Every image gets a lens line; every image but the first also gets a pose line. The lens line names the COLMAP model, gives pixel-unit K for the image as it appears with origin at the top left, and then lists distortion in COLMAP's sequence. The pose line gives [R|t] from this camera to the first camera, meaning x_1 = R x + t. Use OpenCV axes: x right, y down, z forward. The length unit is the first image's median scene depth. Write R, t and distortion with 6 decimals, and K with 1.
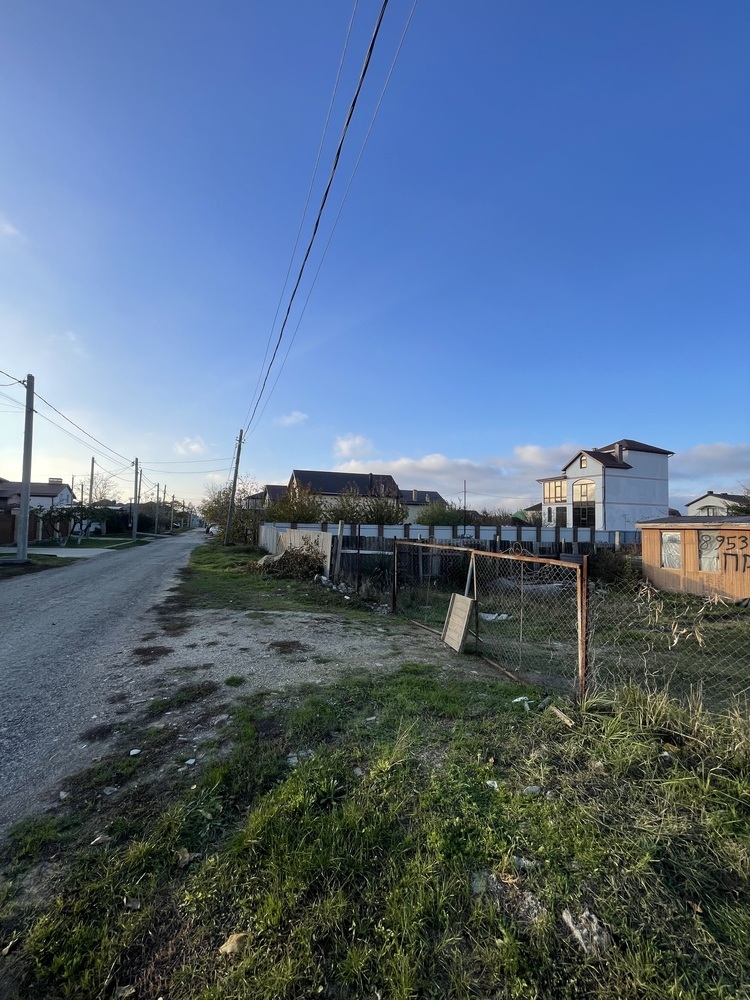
lens RADIAL K [[401.0, 0, 375.0], [0, 401.0, 500.0], [0, 0, 1]] dist [-0.003121, -0.000181]
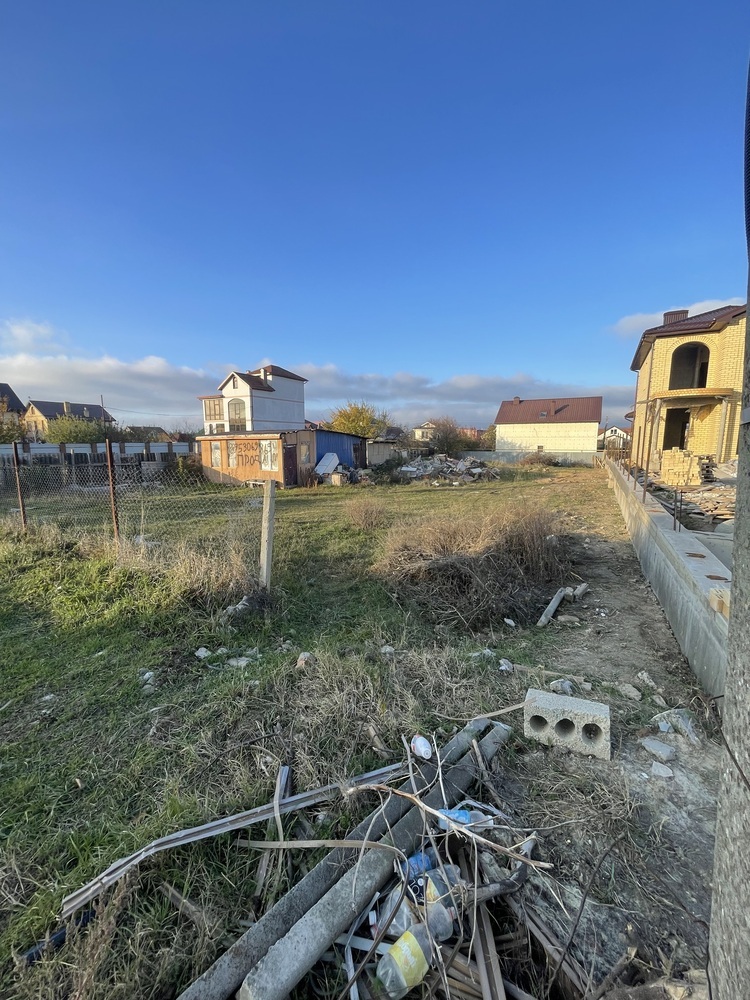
lens RADIAL K [[401.0, 0, 375.0], [0, 401.0, 500.0], [0, 0, 1]] dist [-0.003121, -0.000181]
pose [[0.766406, -0.115054, 0.631969, 0.075551], [-0.016882, 0.979881, 0.198867, -0.003668], [-0.642134, -0.163081, 0.749045, -0.144538]]
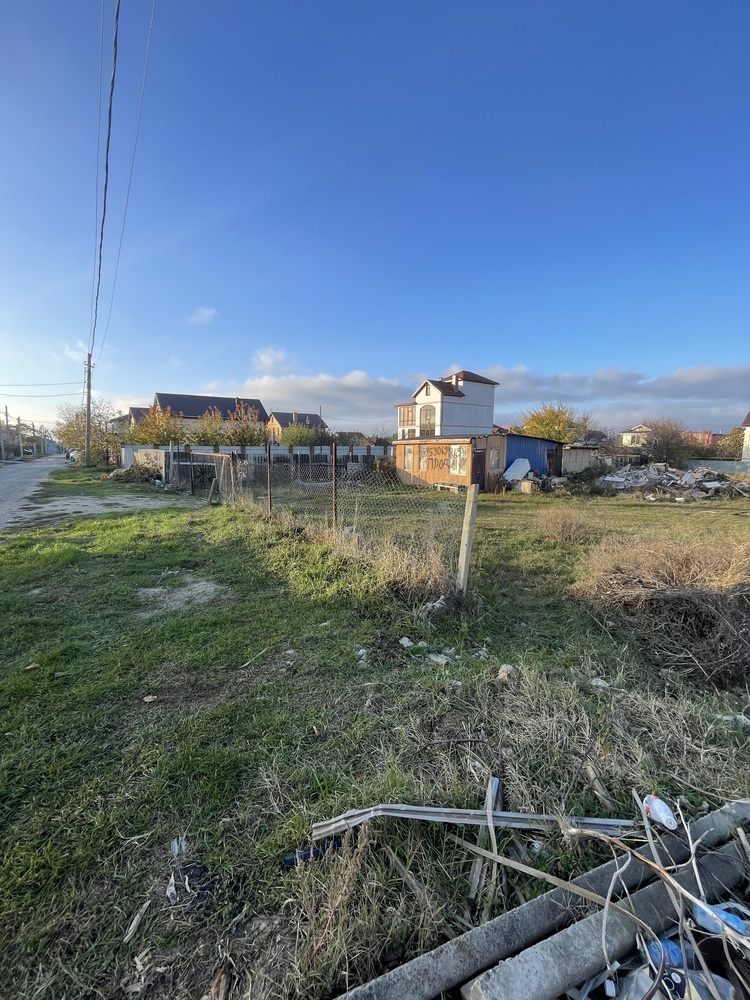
lens RADIAL K [[401.0, 0, 375.0], [0, 401.0, 500.0], [0, 0, 1]] dist [-0.003121, -0.000181]
pose [[0.967839, -0.048281, 0.246892, 0.064667], [0.000098, 0.981483, 0.191552, -0.003661], [-0.251569, -0.185367, 0.949922, -0.139197]]
